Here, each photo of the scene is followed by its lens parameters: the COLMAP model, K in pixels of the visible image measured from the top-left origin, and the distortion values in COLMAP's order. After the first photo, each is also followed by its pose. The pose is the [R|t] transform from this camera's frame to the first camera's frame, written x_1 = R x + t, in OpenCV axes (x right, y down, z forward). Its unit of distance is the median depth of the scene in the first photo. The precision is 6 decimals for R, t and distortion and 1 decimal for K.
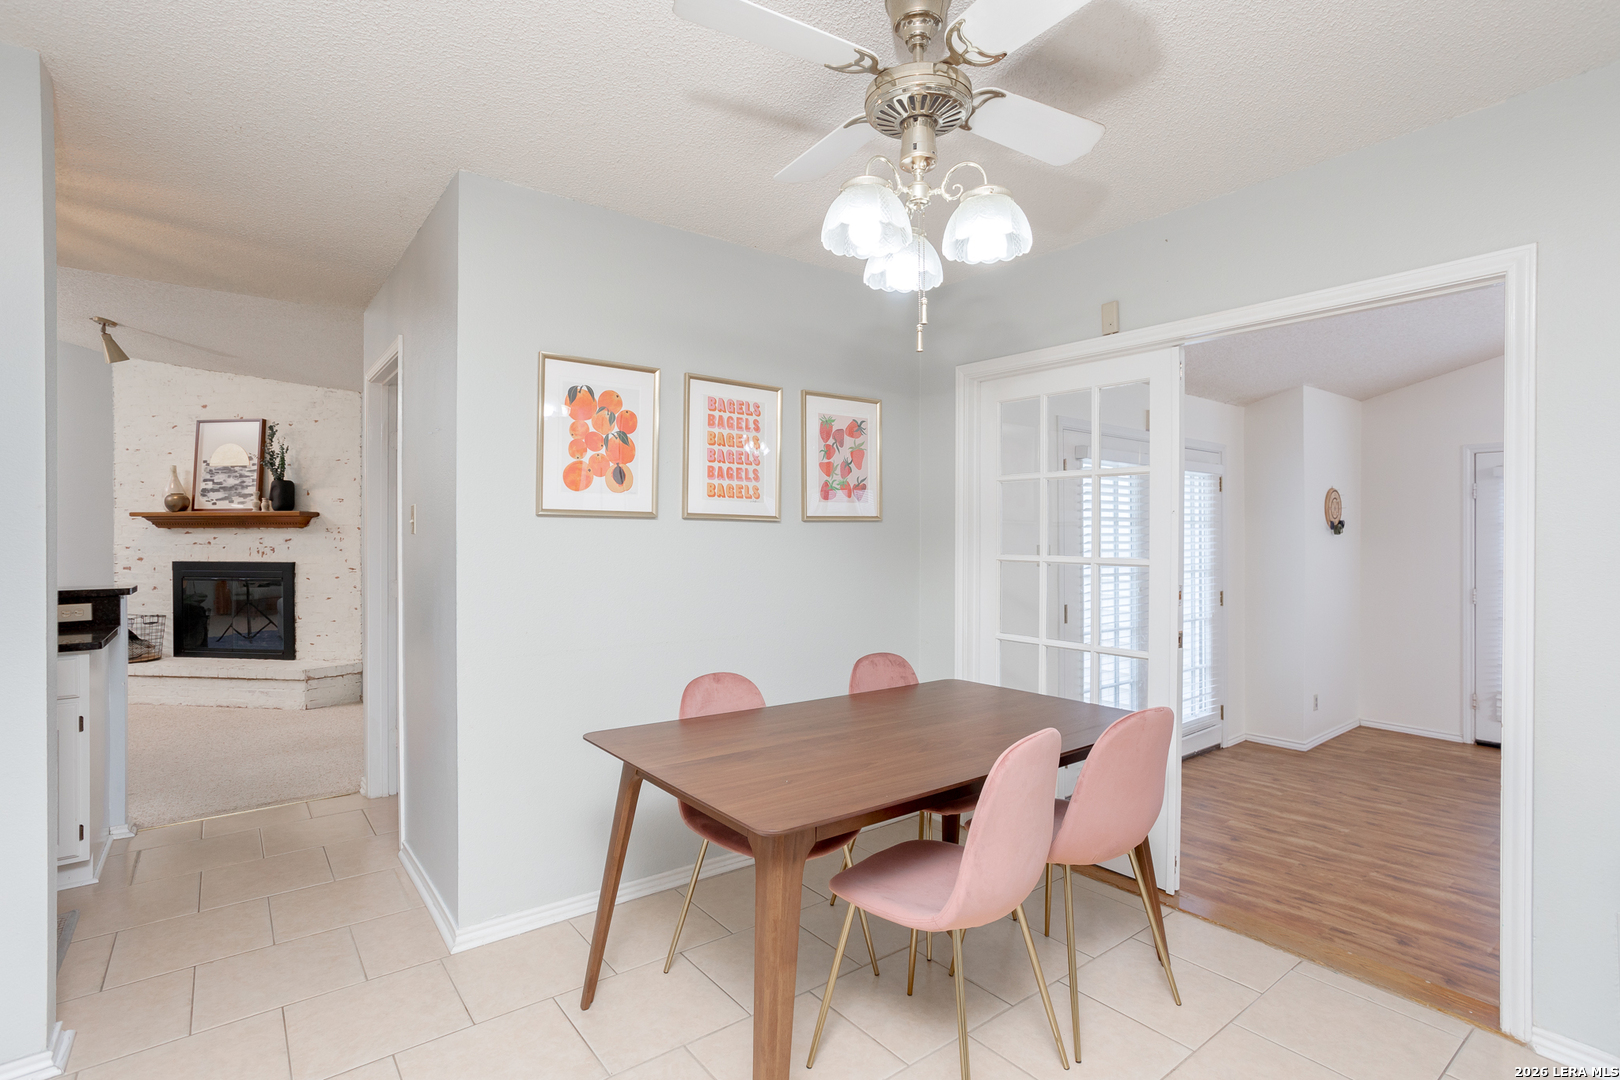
lens RADIAL K [[780.1, 0, 805.3], [0, 780.1, 536.8], [0, 0, 1]] dist [-0.061086, 0.036201]
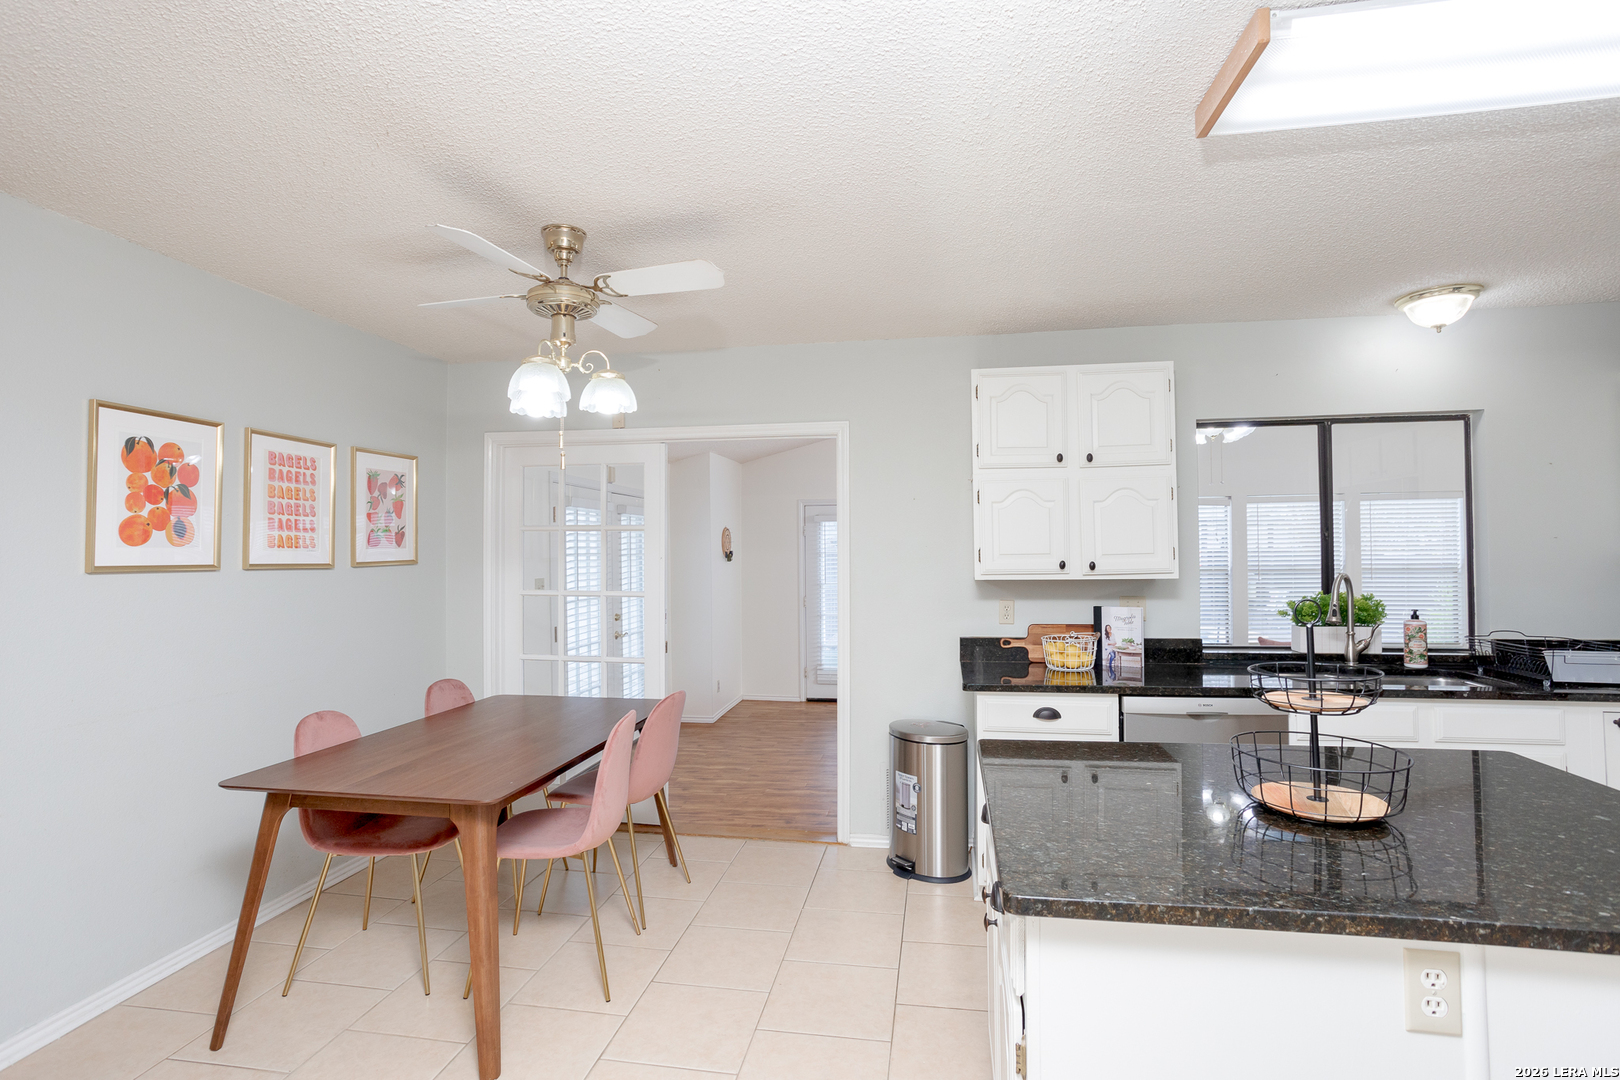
lens RADIAL K [[780.1, 0, 805.3], [0, 780.1, 536.8], [0, 0, 1]] dist [-0.061086, 0.036201]
pose [[0.735755, 0.005463, 0.677226, -0.291725], [0.008338, 0.999819, -0.017124, -0.043097], [-0.677197, 0.018246, 0.735576, -0.235867]]
